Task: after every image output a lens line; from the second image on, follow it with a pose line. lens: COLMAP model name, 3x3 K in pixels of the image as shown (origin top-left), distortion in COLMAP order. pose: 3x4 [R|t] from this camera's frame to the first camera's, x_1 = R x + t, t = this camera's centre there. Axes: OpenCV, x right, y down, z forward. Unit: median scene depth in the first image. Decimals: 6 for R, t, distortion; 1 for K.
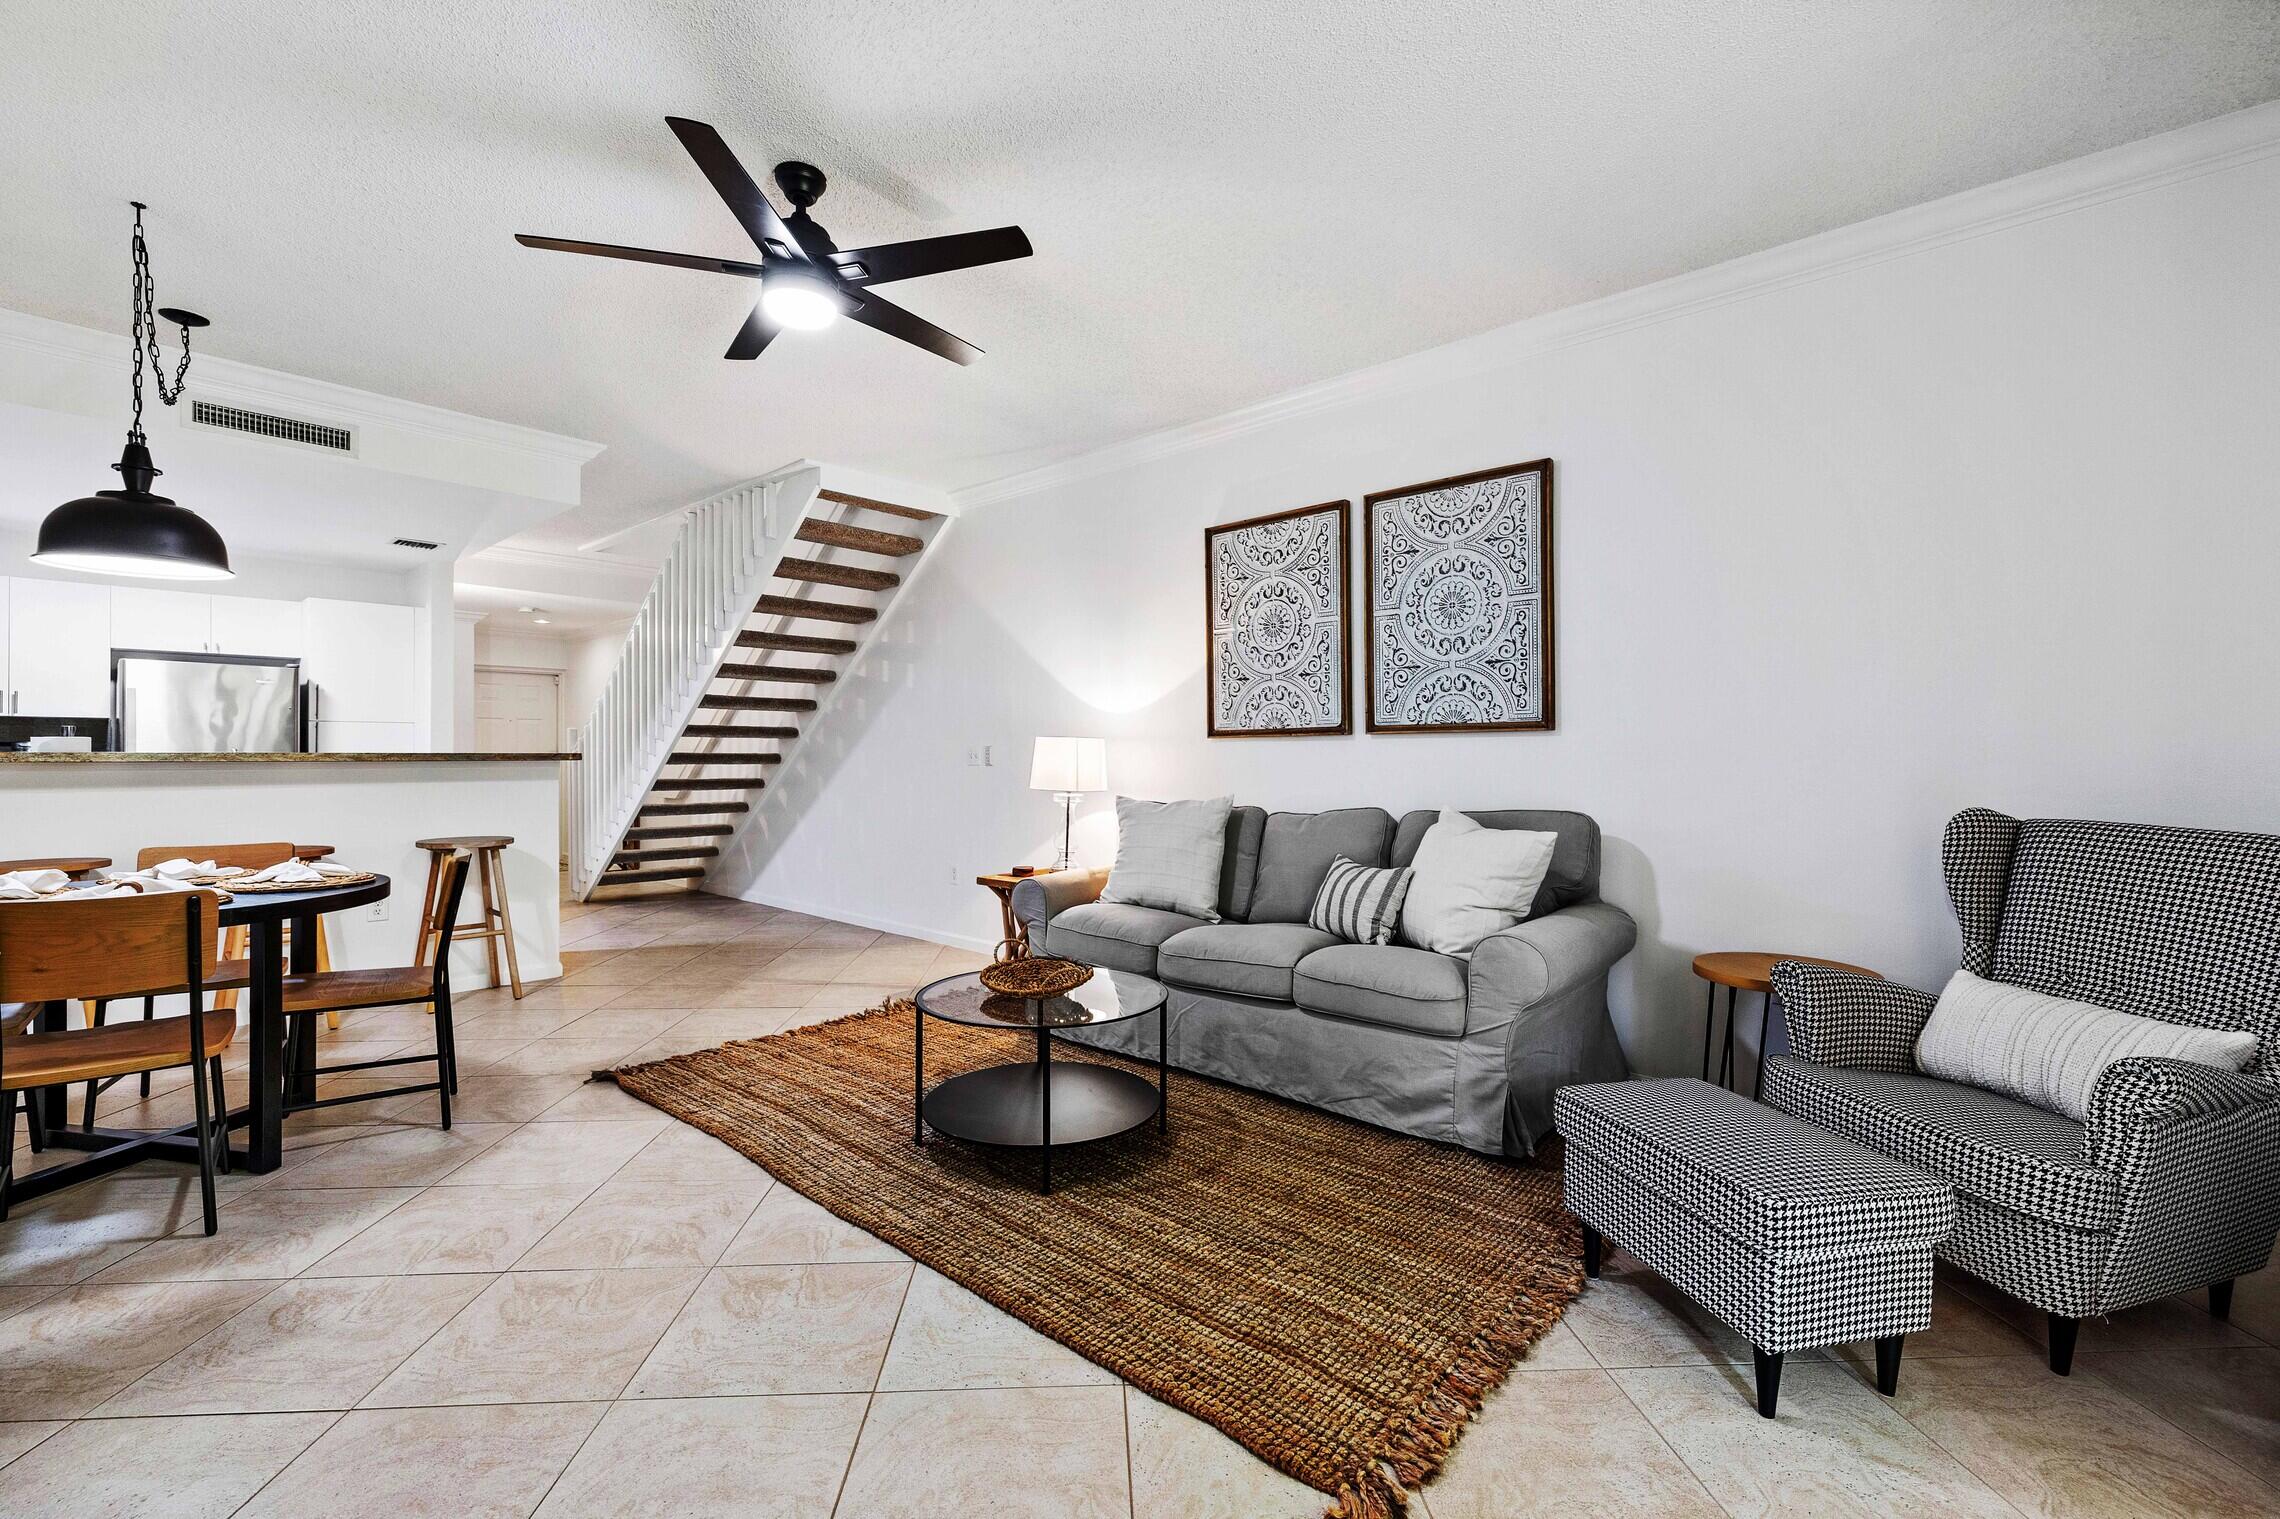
lens RADIAL K [[955.2, 0, 1141.2], [0, 955.2, 757.6], [0, 0, 1]] dist [0.002367, -0.000731]
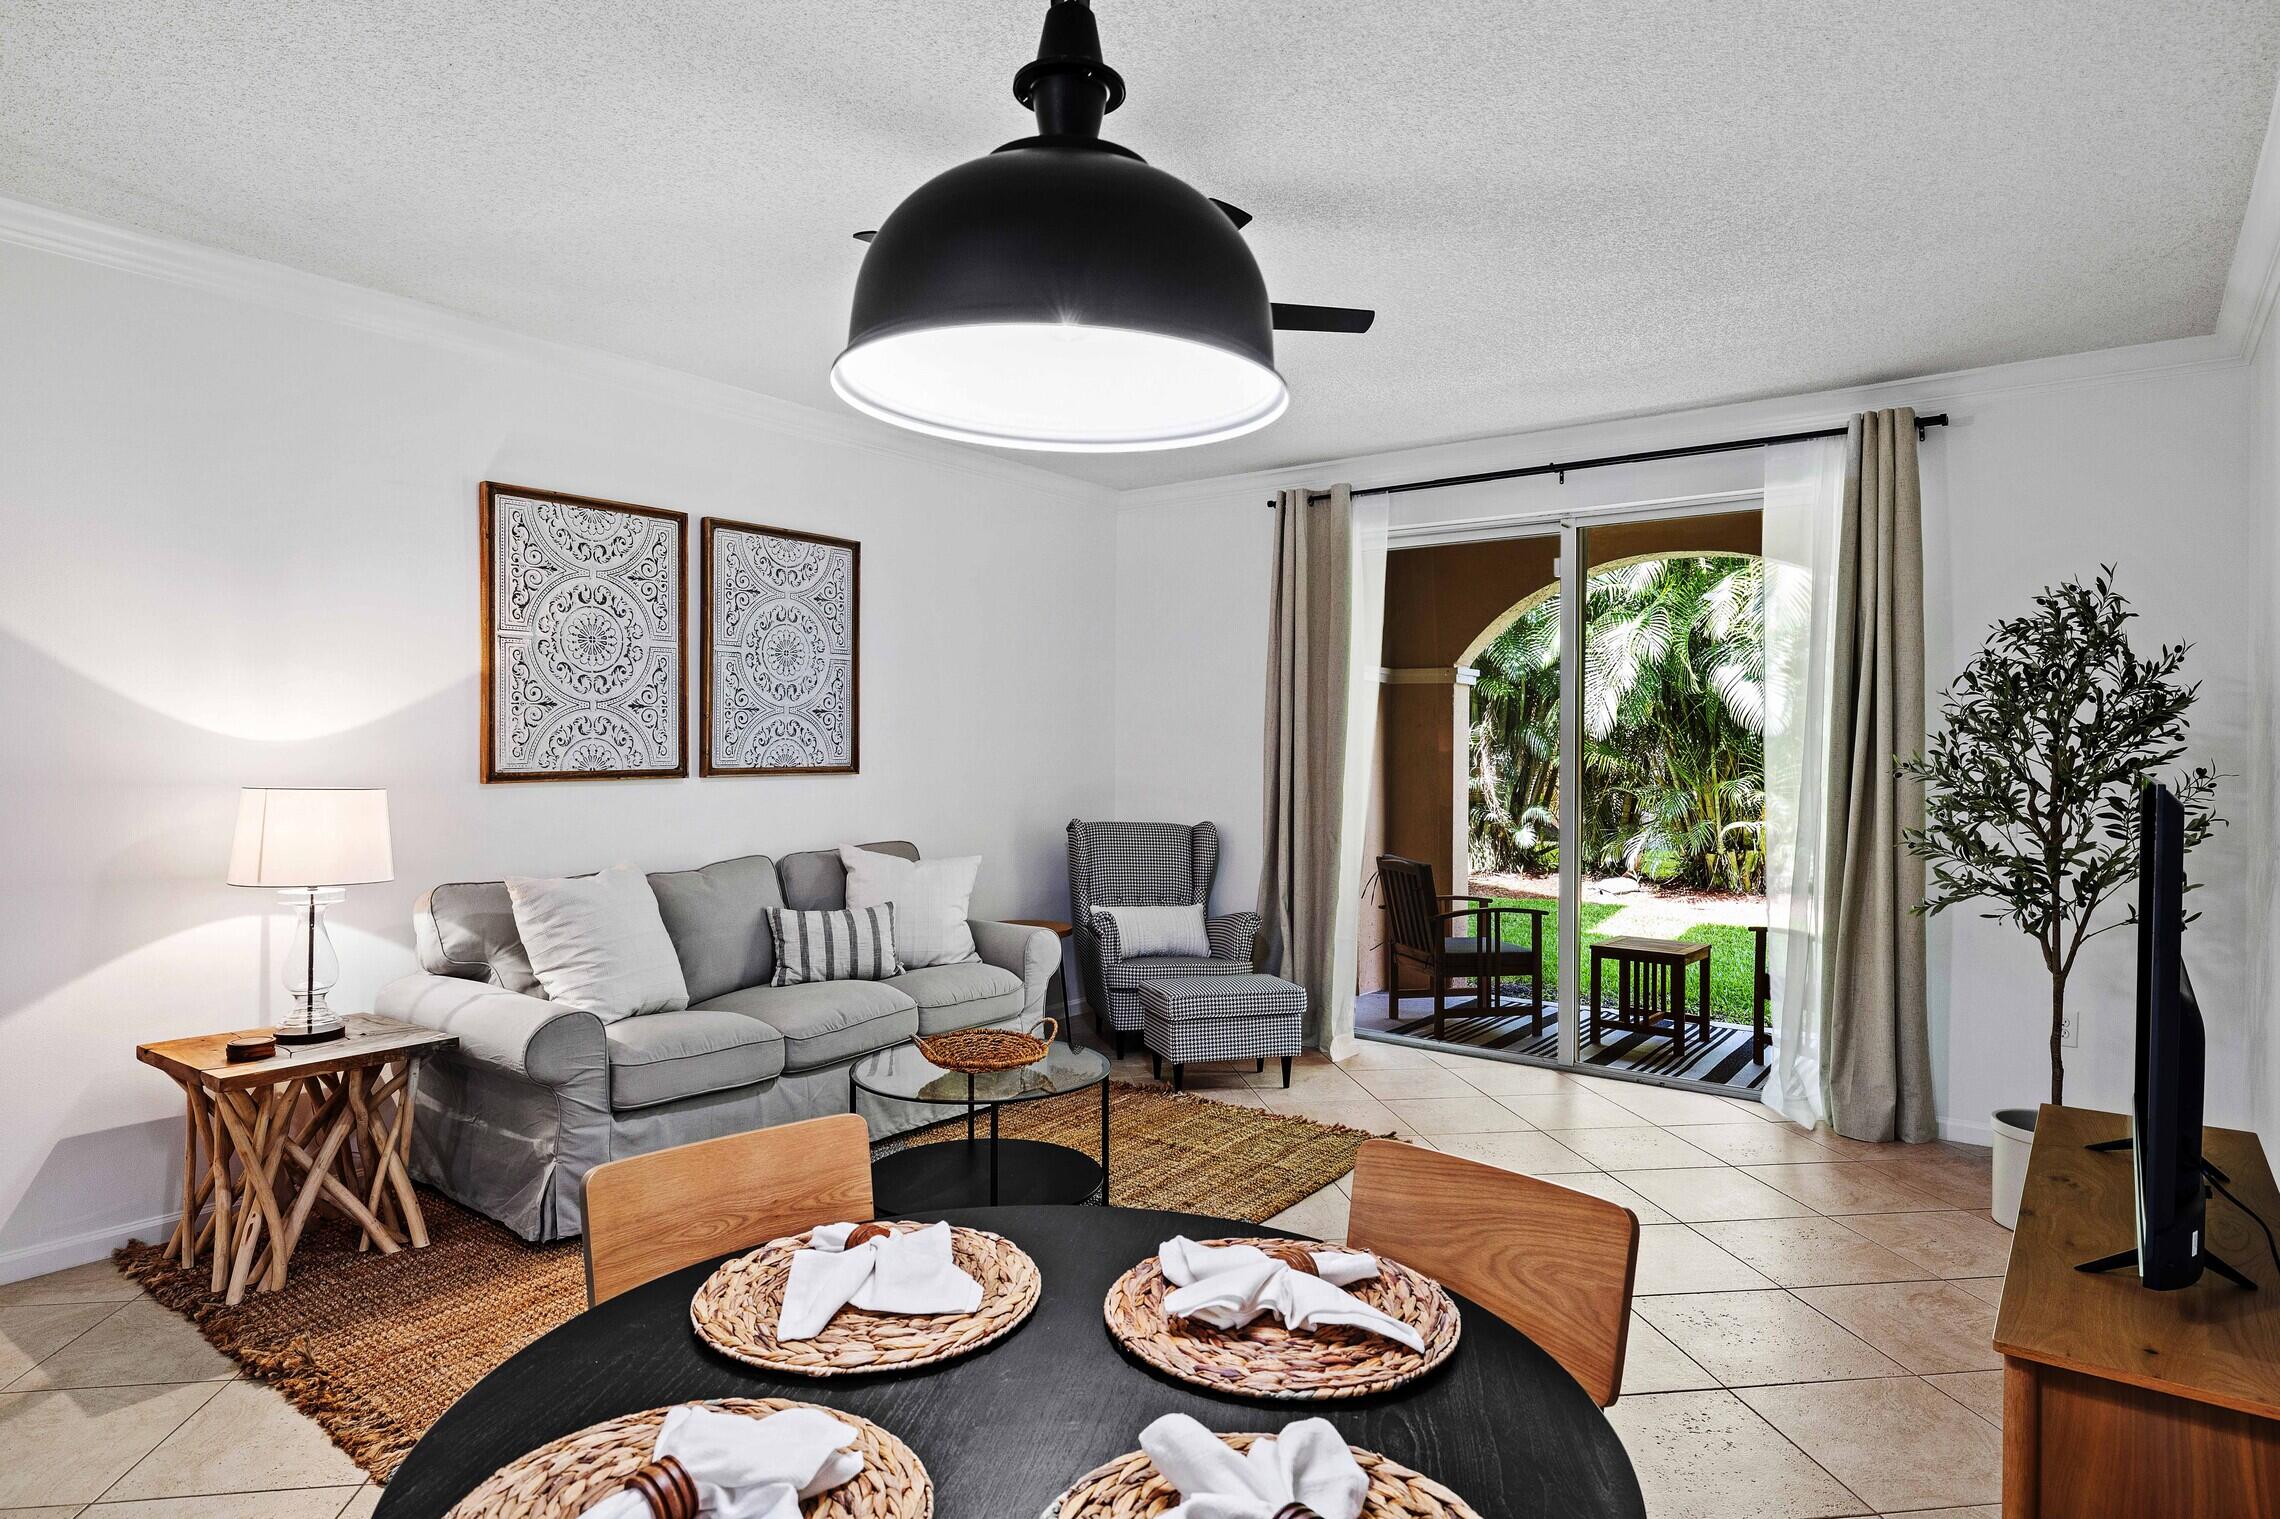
lens RADIAL K [[1262.5, 0, 1134.2], [0, 1262.5, 755.8], [0, 0, 1]] dist [-0.005444, -0.000761]
pose [[-0.072859, -0.008555, 0.997306, -0.985083], [-0.006017, 0.999949, 0.008138, -0.057133], [-0.997324, -0.005407, -0.072907, 0.669757]]
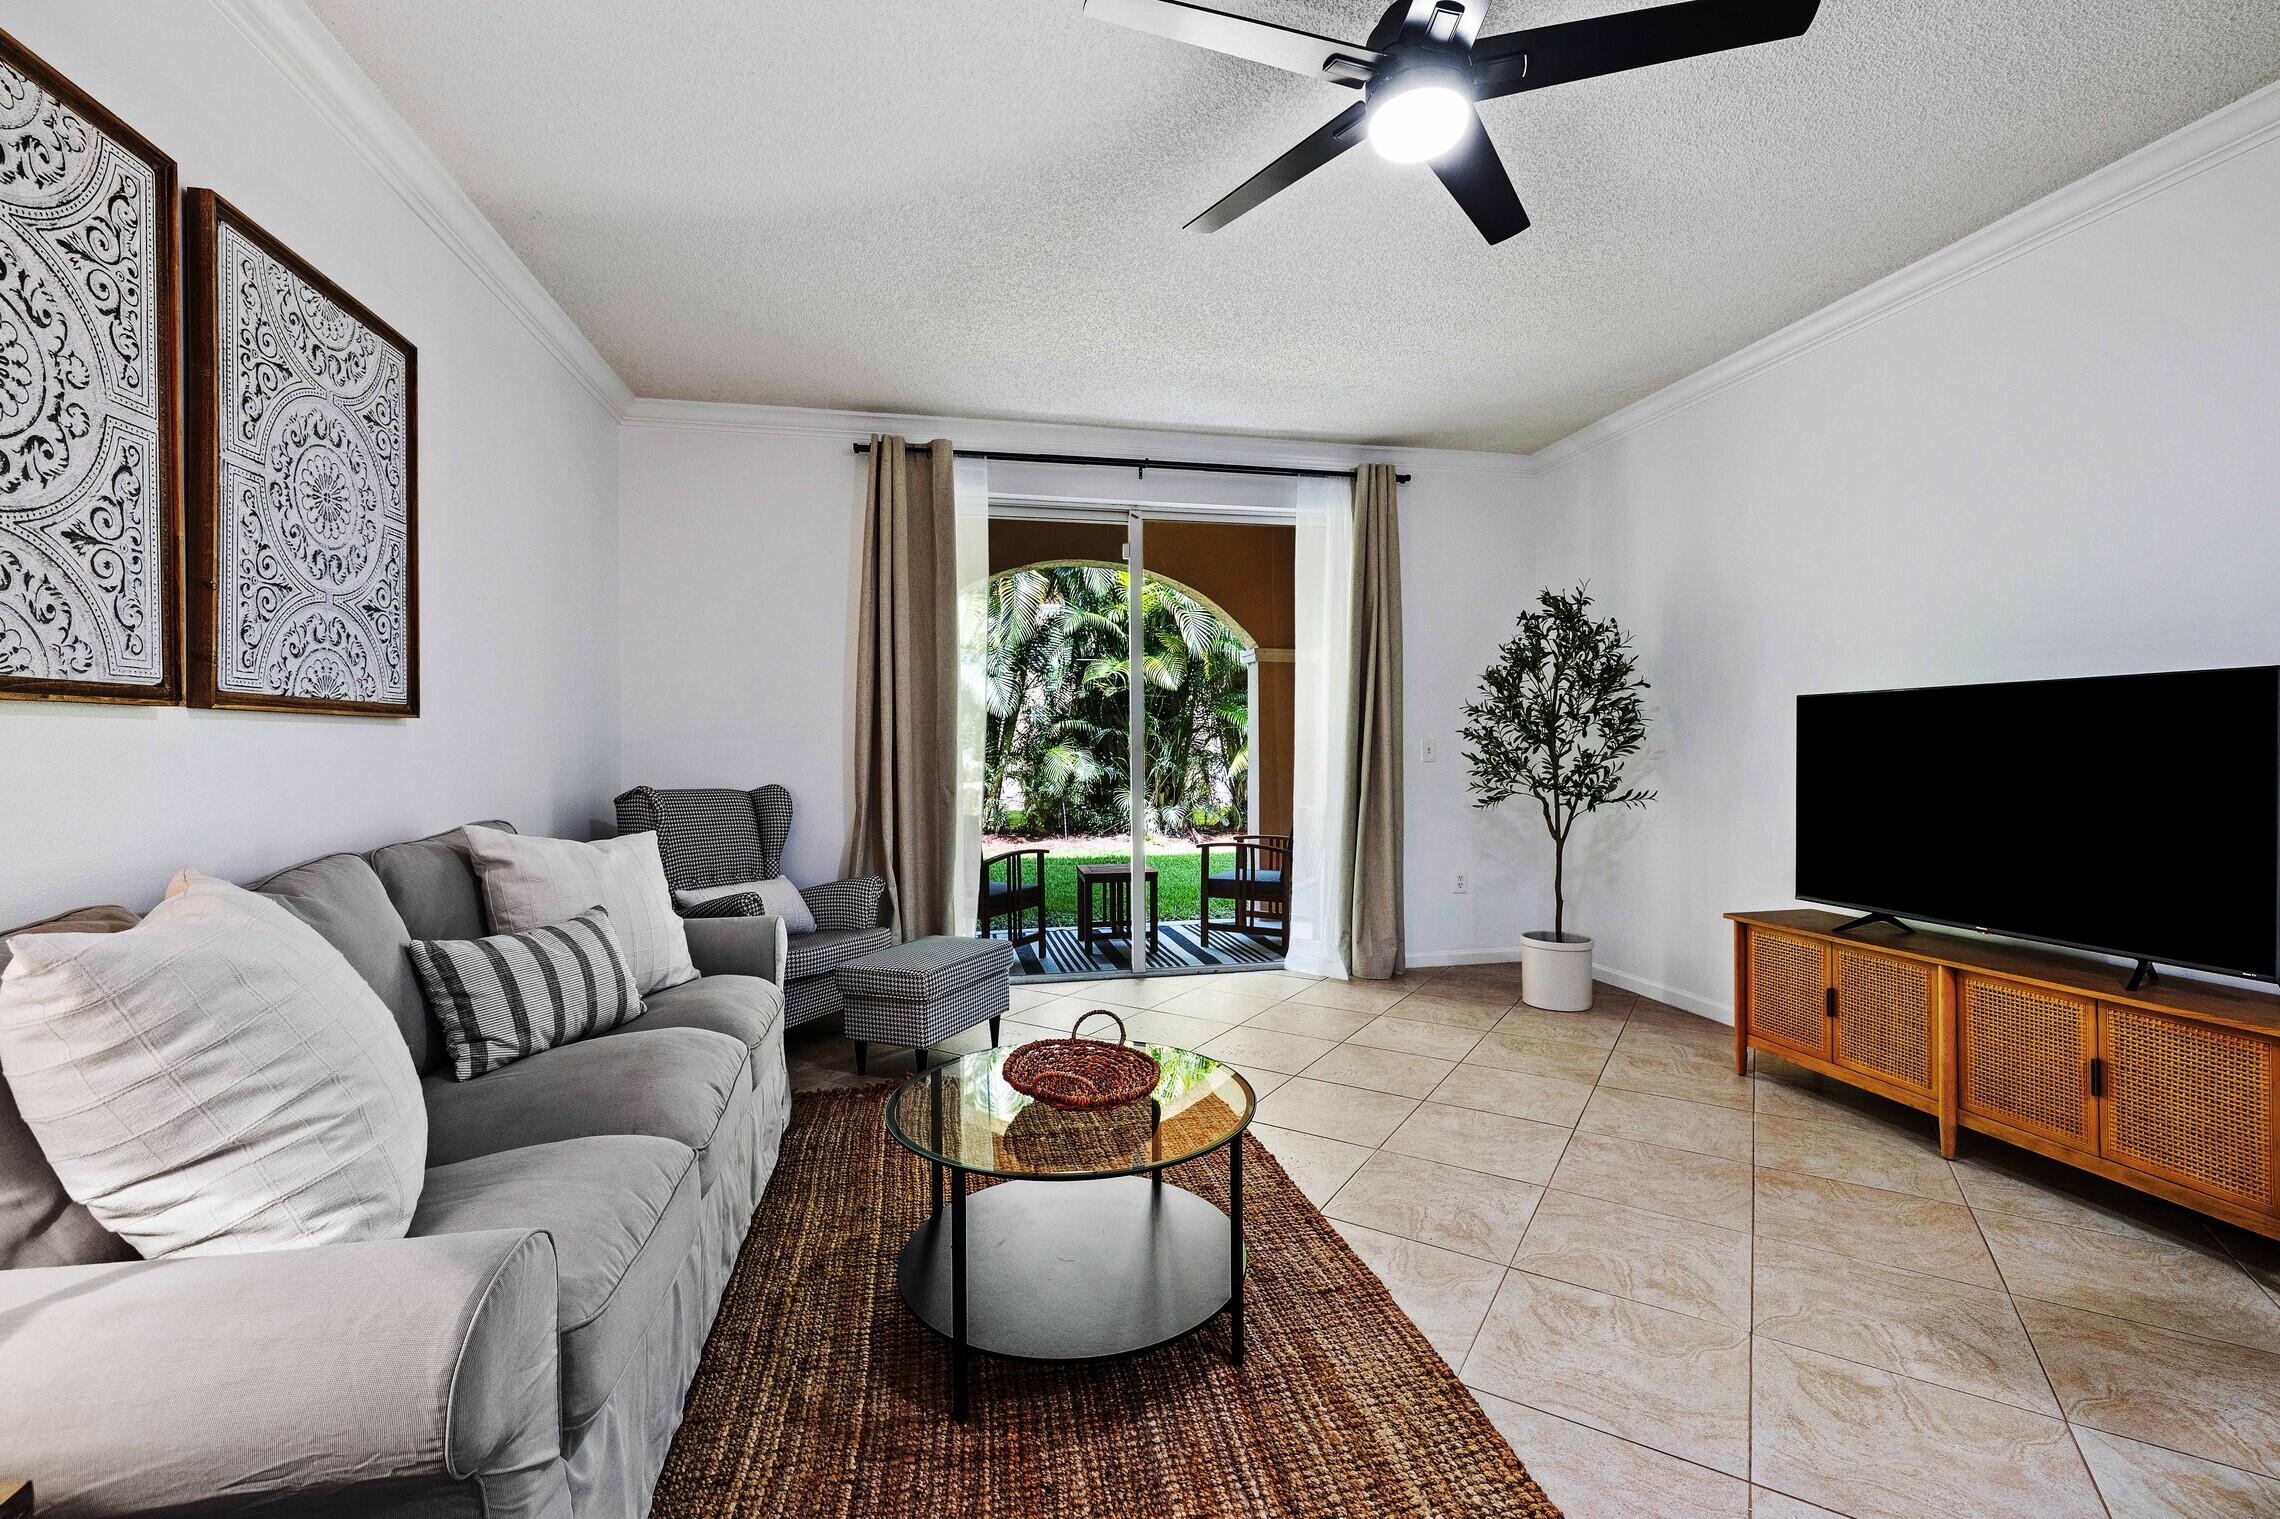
lens RADIAL K [[955.2, 0, 1126.7], [0, 955.2, 753.1], [0, 0, 1]] dist [0.002367, -0.000731]
pose [[-0.796988, -0.001812, 0.603992, -0.390521], [0.003484, 0.999965, 0.007598, -0.004844], [-0.603985, 0.008159, -0.796954, 1.085946]]
